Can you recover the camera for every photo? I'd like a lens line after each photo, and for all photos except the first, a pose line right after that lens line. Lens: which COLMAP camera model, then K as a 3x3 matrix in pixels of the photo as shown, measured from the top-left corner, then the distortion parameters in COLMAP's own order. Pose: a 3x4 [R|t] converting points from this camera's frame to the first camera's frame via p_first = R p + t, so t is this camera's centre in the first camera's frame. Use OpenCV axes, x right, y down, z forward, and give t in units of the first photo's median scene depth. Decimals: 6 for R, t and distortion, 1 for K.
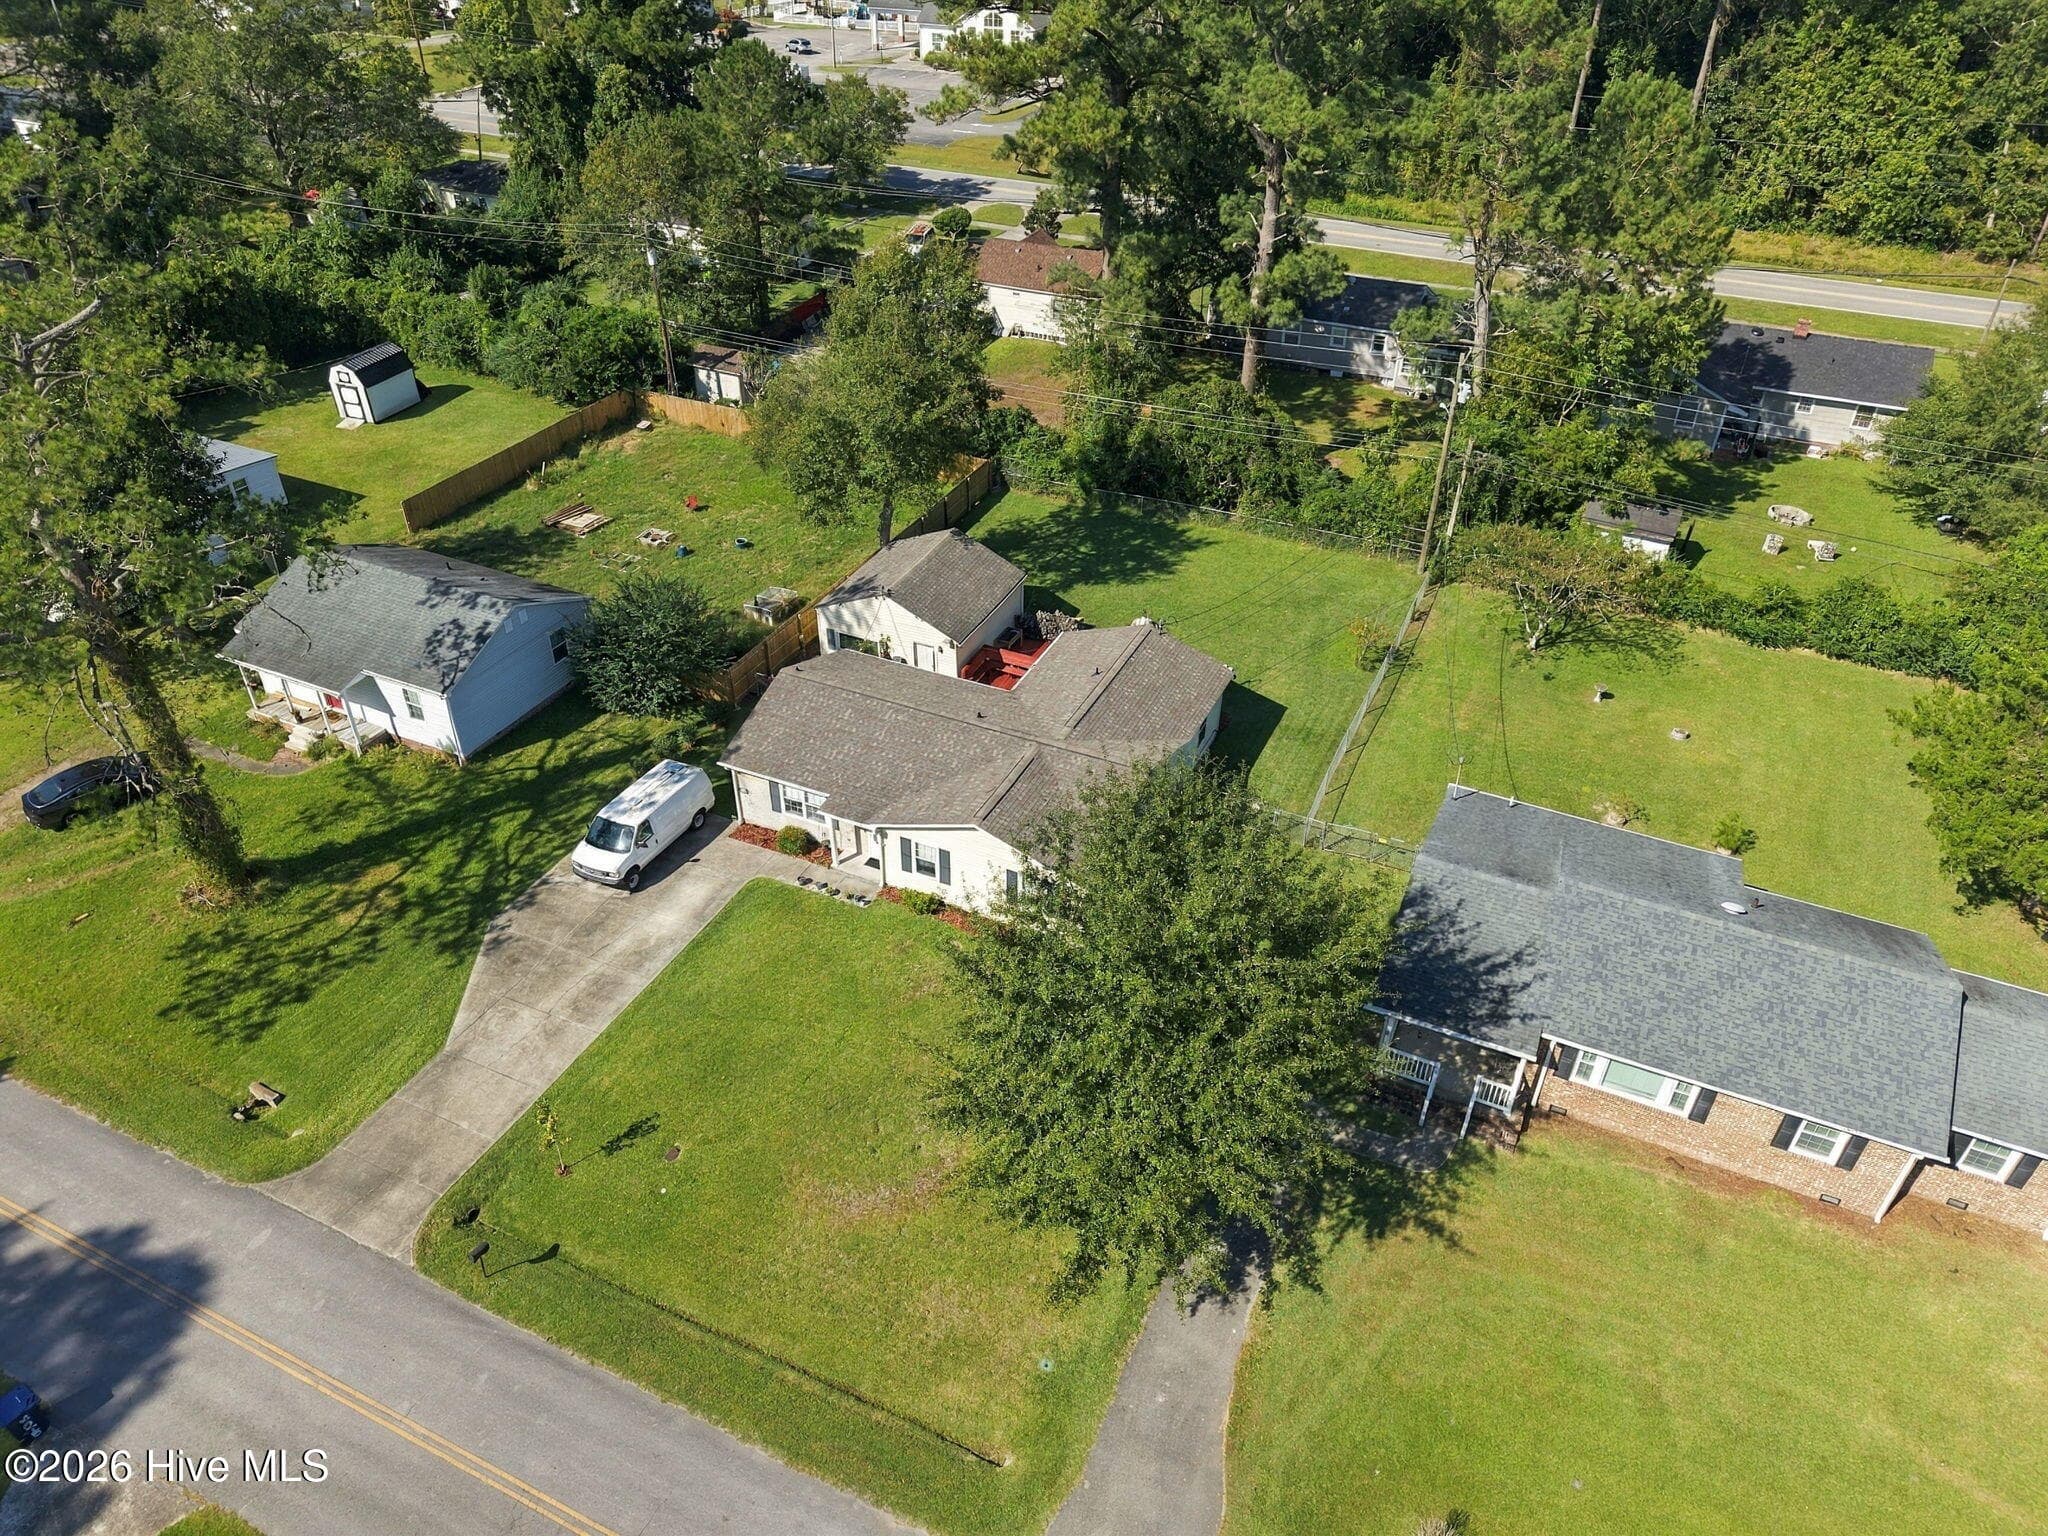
lens RADIAL K [[1380.0, 0, 1024.0], [0, 1380.0, 768.0], [0, 0, 1]] dist [0.004830, -0.008778]
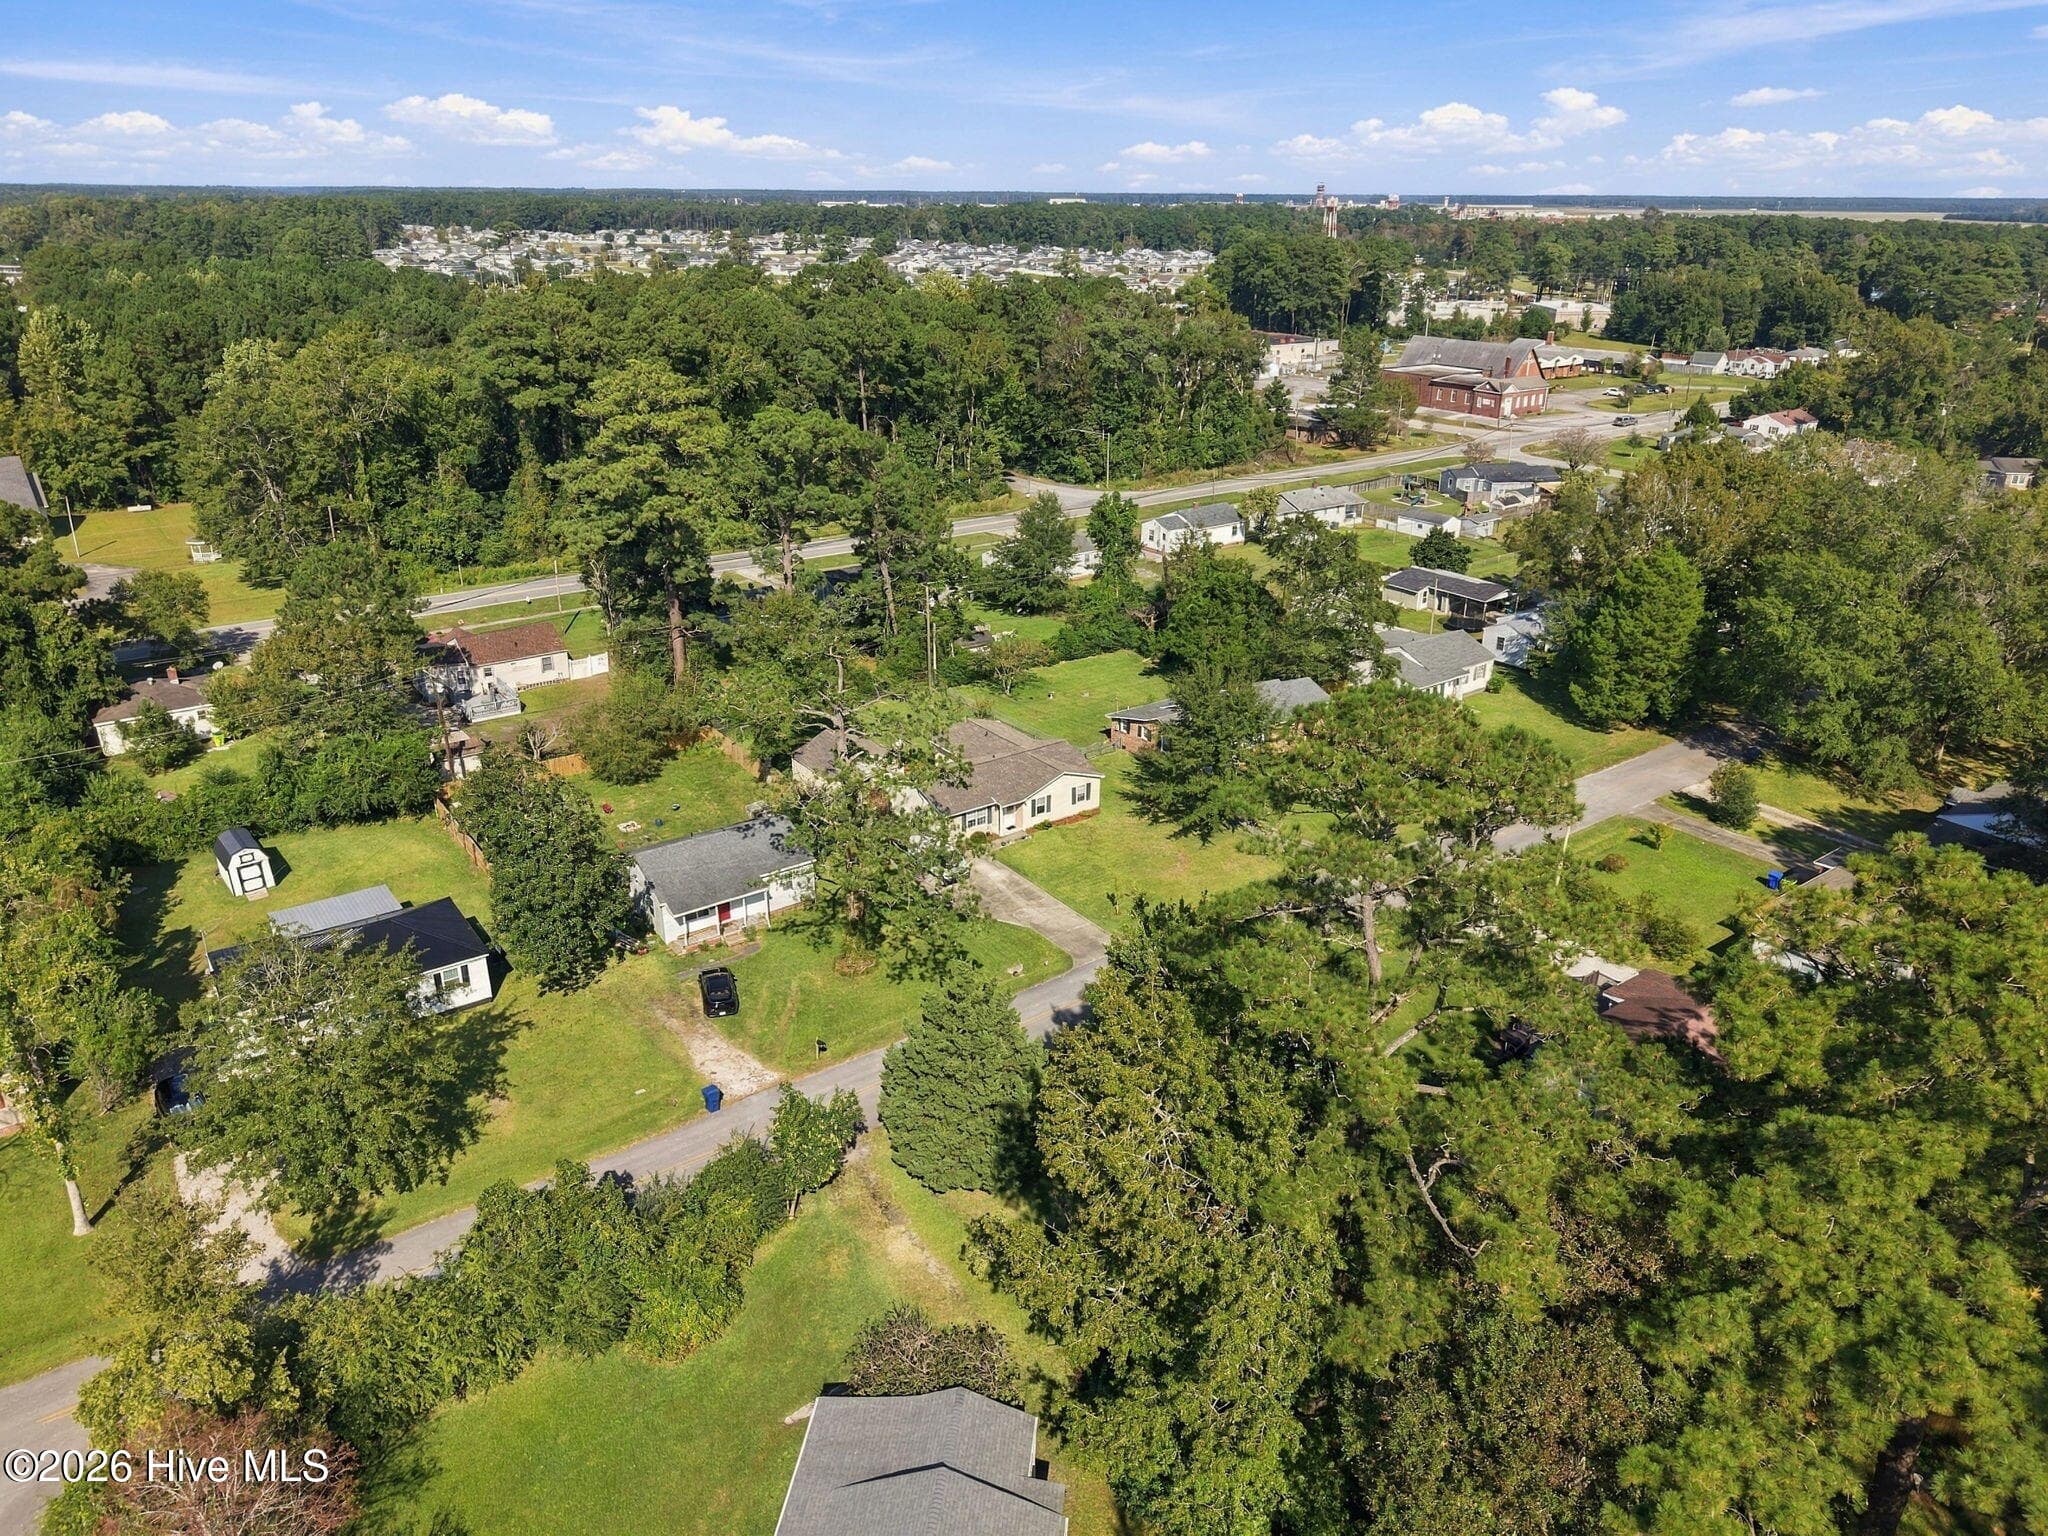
lens RADIAL K [[1383.1, 0, 1024.0], [0, 1383.1, 768.0], [0, 0, 1]] dist [0.014420, -0.000994]
pose [[0.474460, -0.335185, 0.813965, -1.228923], [0.514613, 0.855817, 0.052452, -0.077727], [-0.714186, 0.393991, 0.578541, -0.213067]]
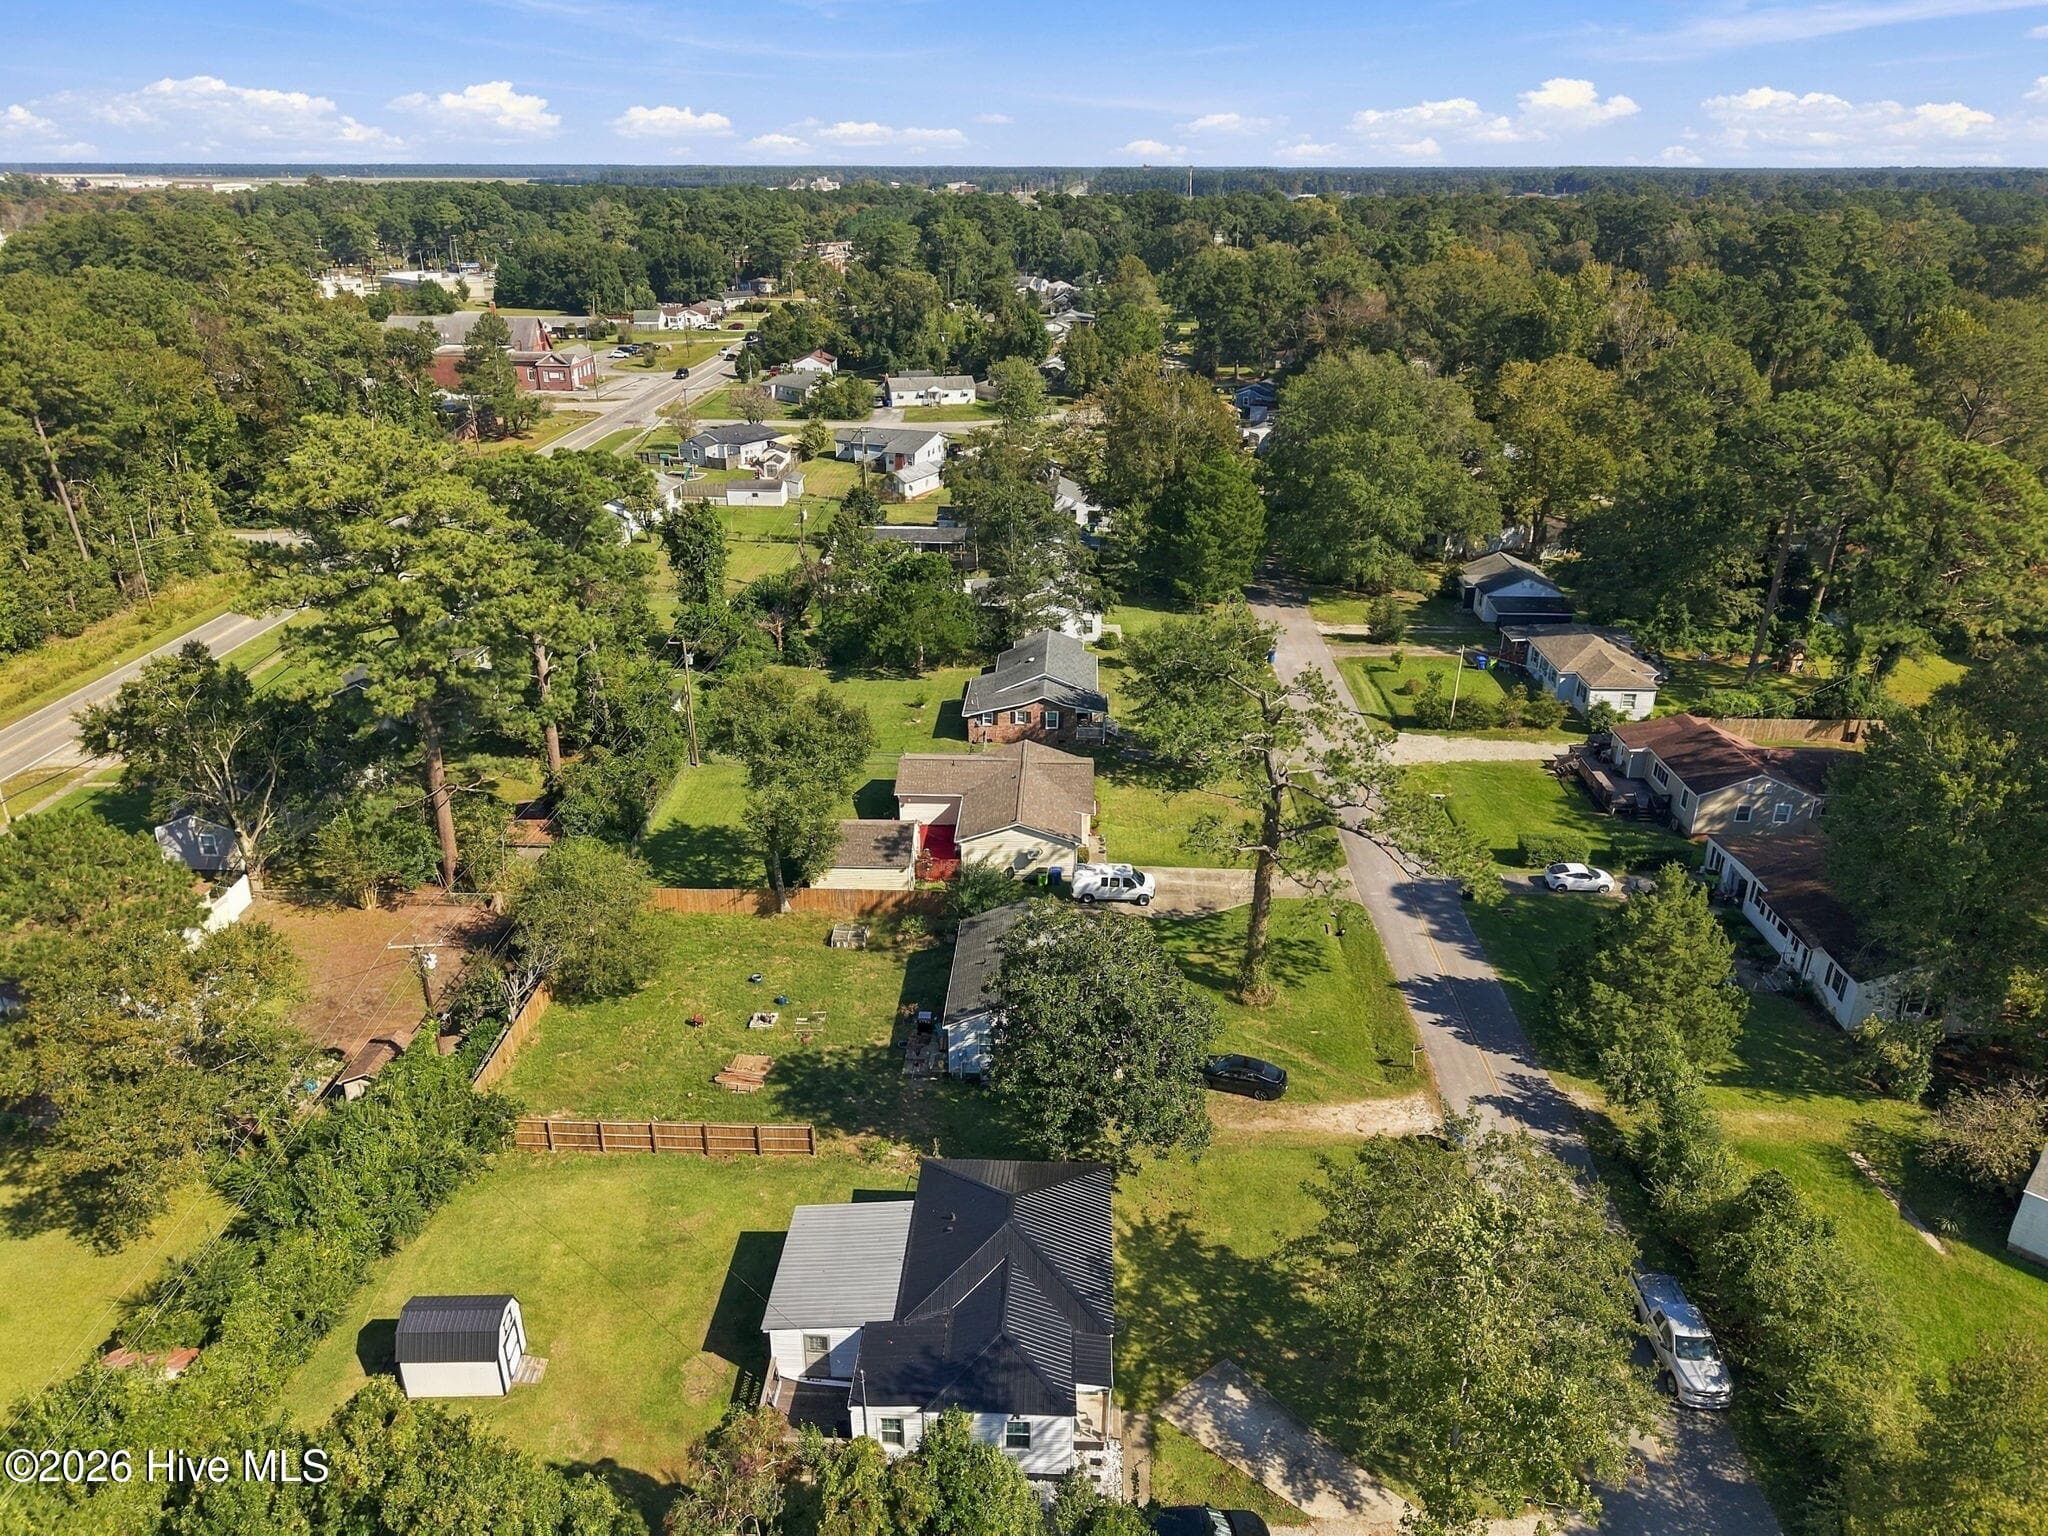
lens RADIAL K [[1355.3, 0, 1024.0], [0, 1355.3, 768.0], [0, 0, 1]] dist [0.016910, -0.001757]
pose [[-0.385442, -0.374210, 0.843446, -1.159346], [0.546468, 0.643960, 0.535432, -0.746955], [-0.743510, 0.667295, -0.043716, 0.712024]]
